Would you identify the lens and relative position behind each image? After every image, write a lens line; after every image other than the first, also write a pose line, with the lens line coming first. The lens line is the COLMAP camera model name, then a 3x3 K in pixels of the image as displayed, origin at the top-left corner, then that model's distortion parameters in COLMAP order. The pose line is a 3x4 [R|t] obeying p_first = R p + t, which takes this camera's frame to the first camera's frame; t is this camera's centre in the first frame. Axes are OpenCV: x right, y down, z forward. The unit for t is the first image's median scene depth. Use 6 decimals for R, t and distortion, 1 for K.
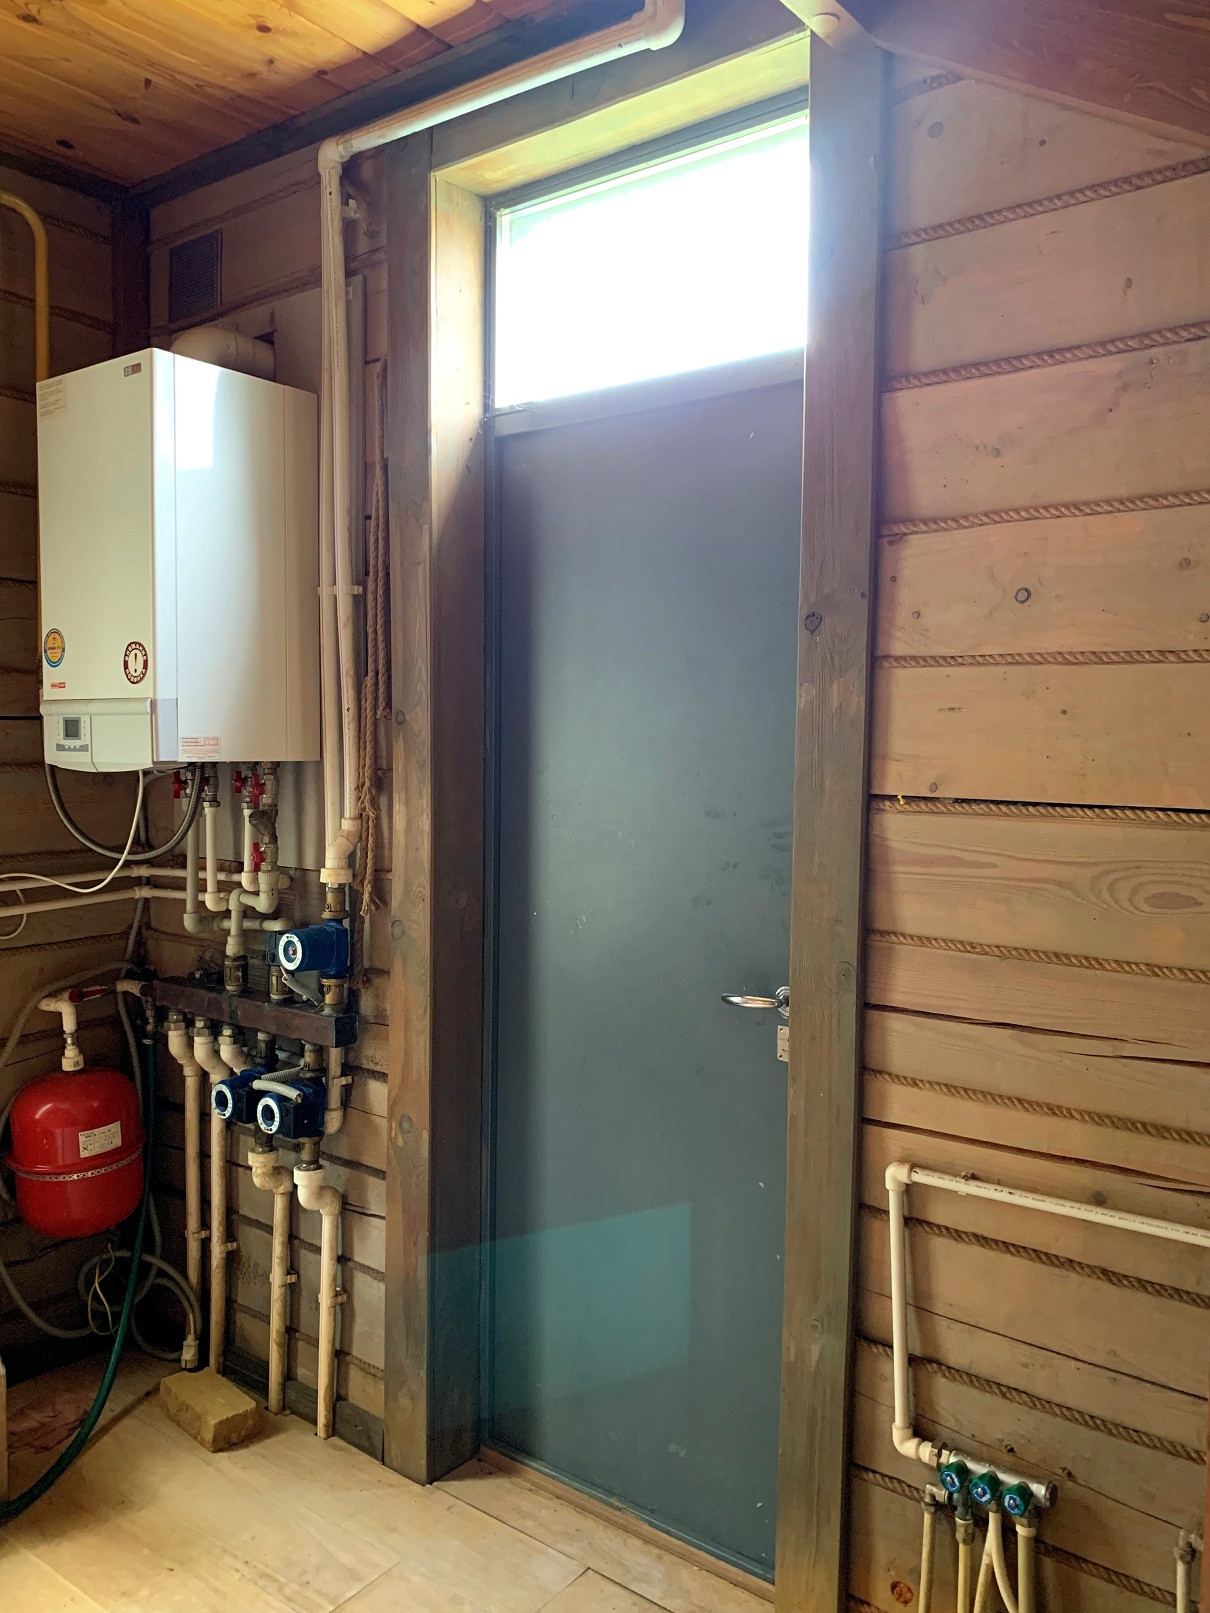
lens RADIAL K [[1248.0, 0, 604.4], [0, 1248.0, 803.9], [0, 0, 1]] dist [0.048319, -0.000313]
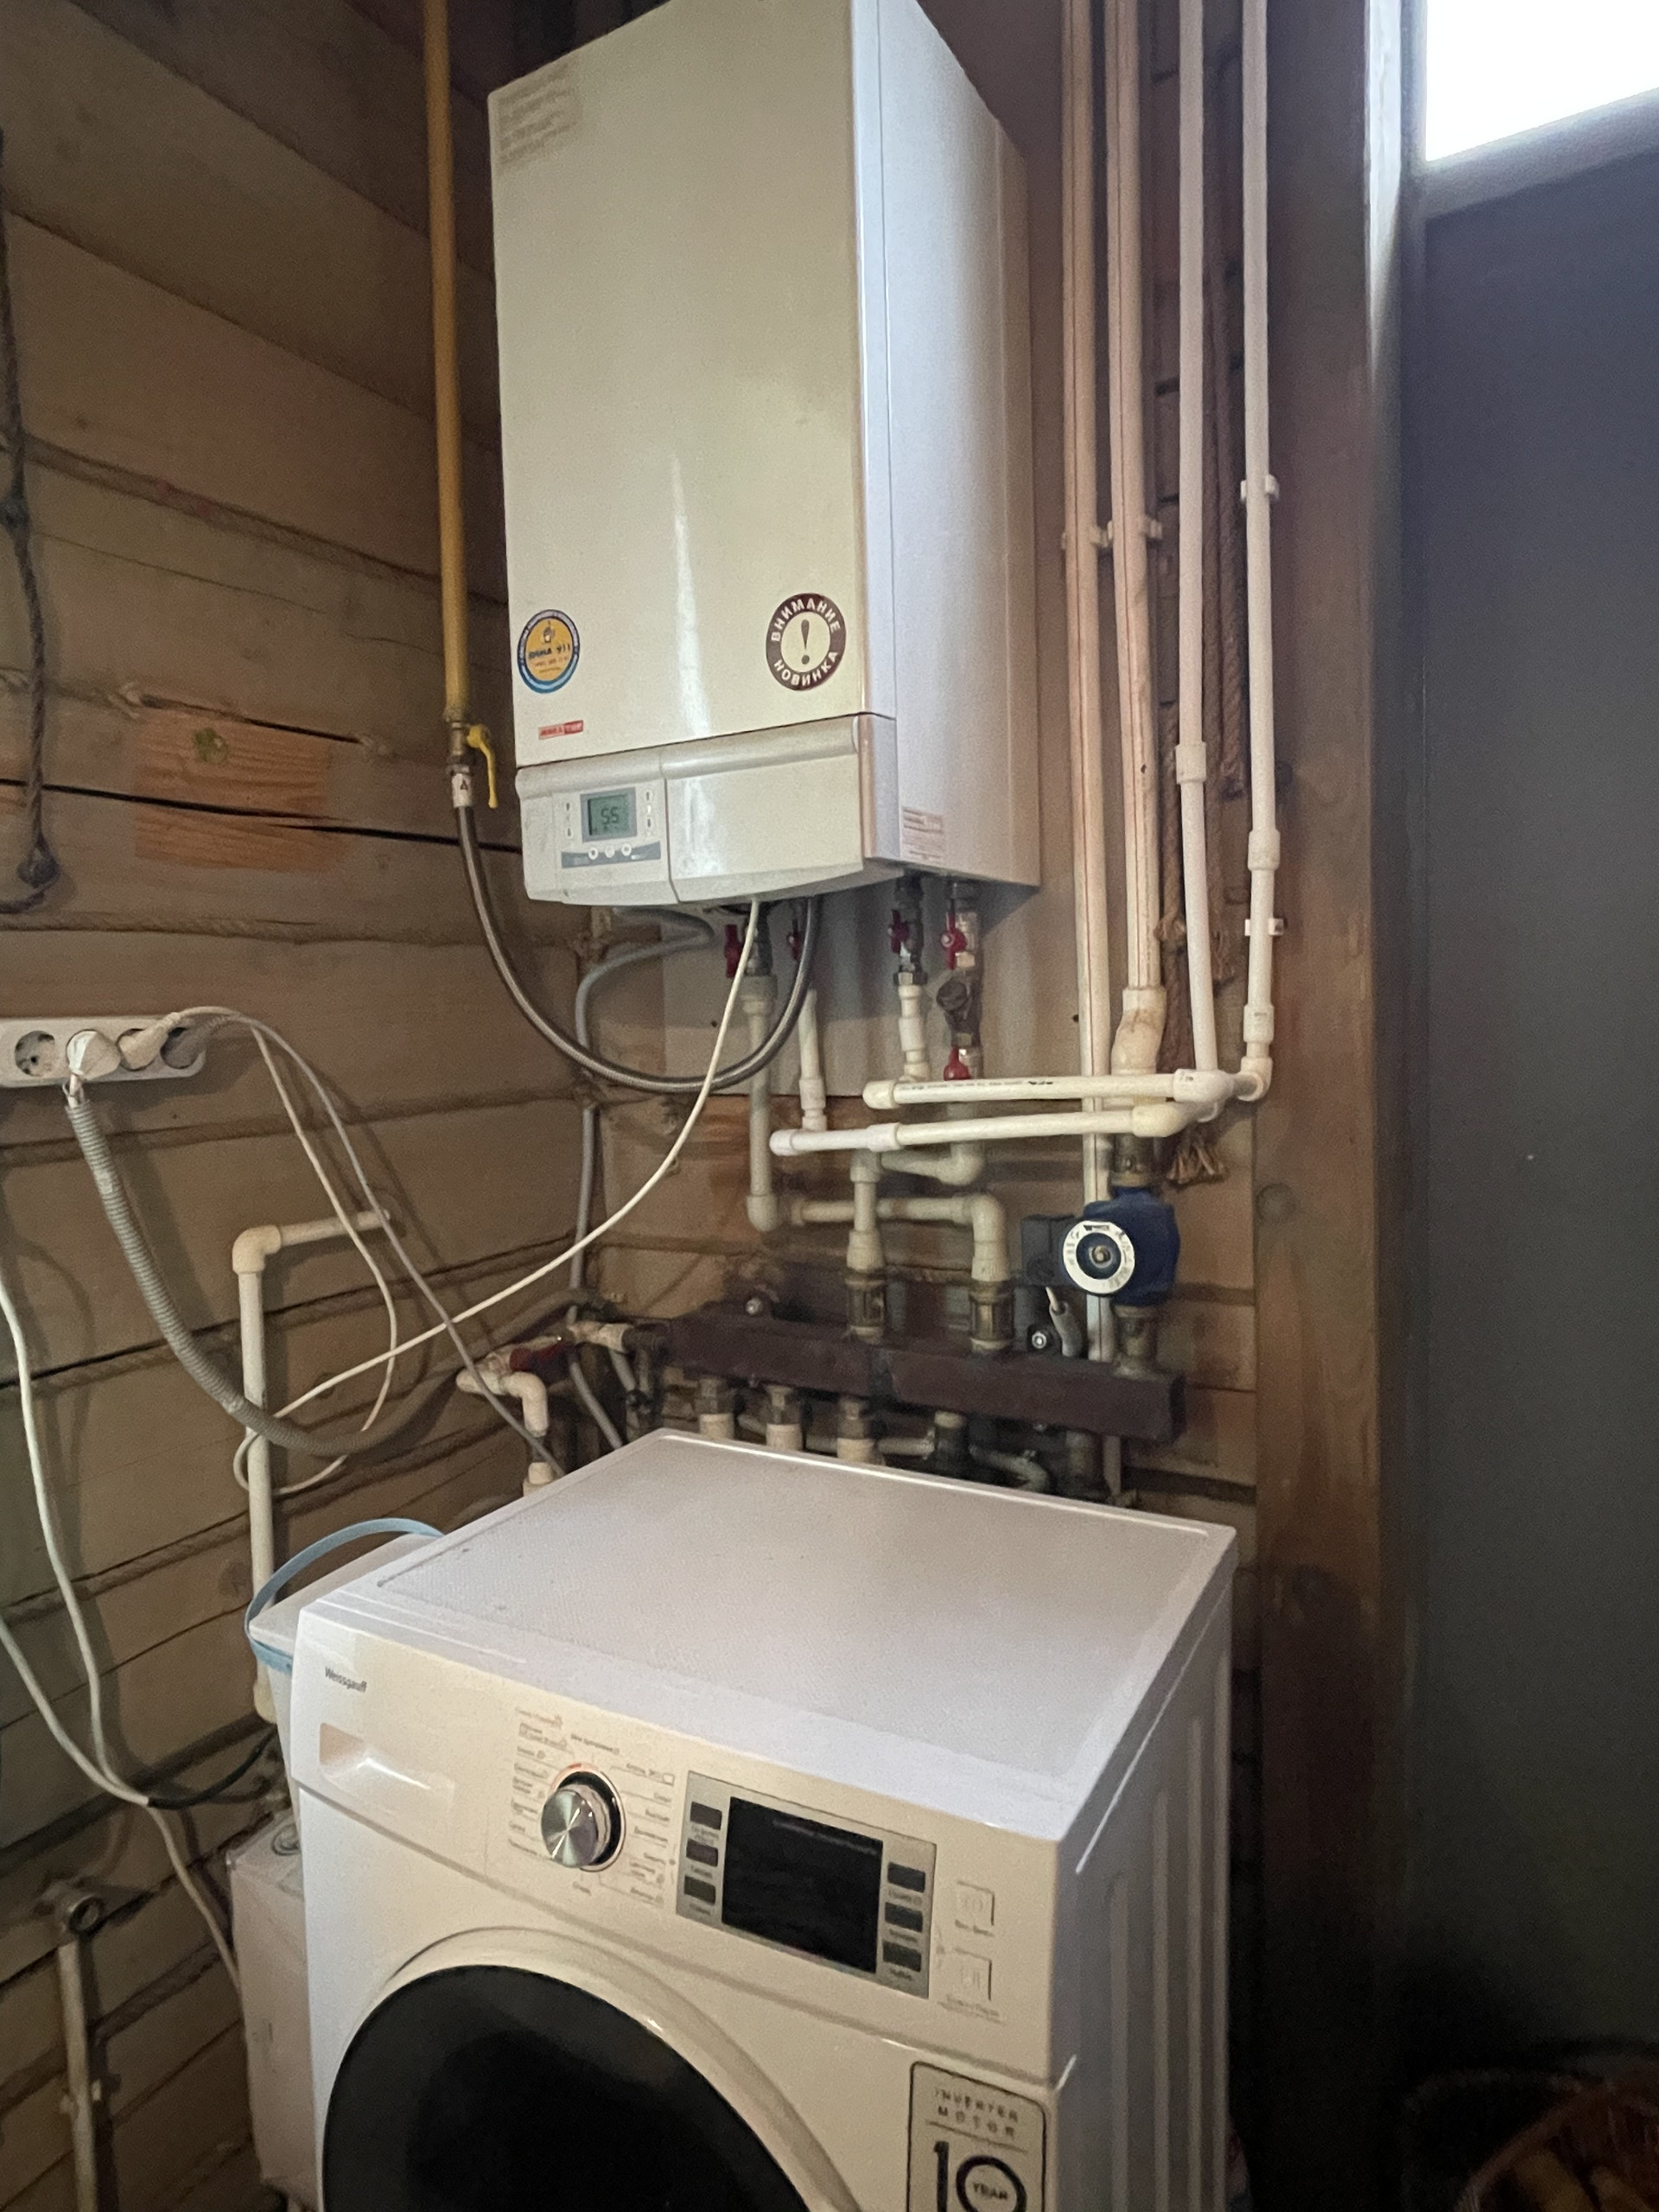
lens RADIAL K [[1286.6, 0, 831.8], [0, 1286.6, 1107.2], [0, 0, 1]] dist [-0.007270, -0.001769]
pose [[0.989198, -0.051009, 0.137424, -0.409177], [0.046980, 0.998370, 0.032404, 0.037575], [-0.138853, -0.025598, 0.989982, 0.505325]]
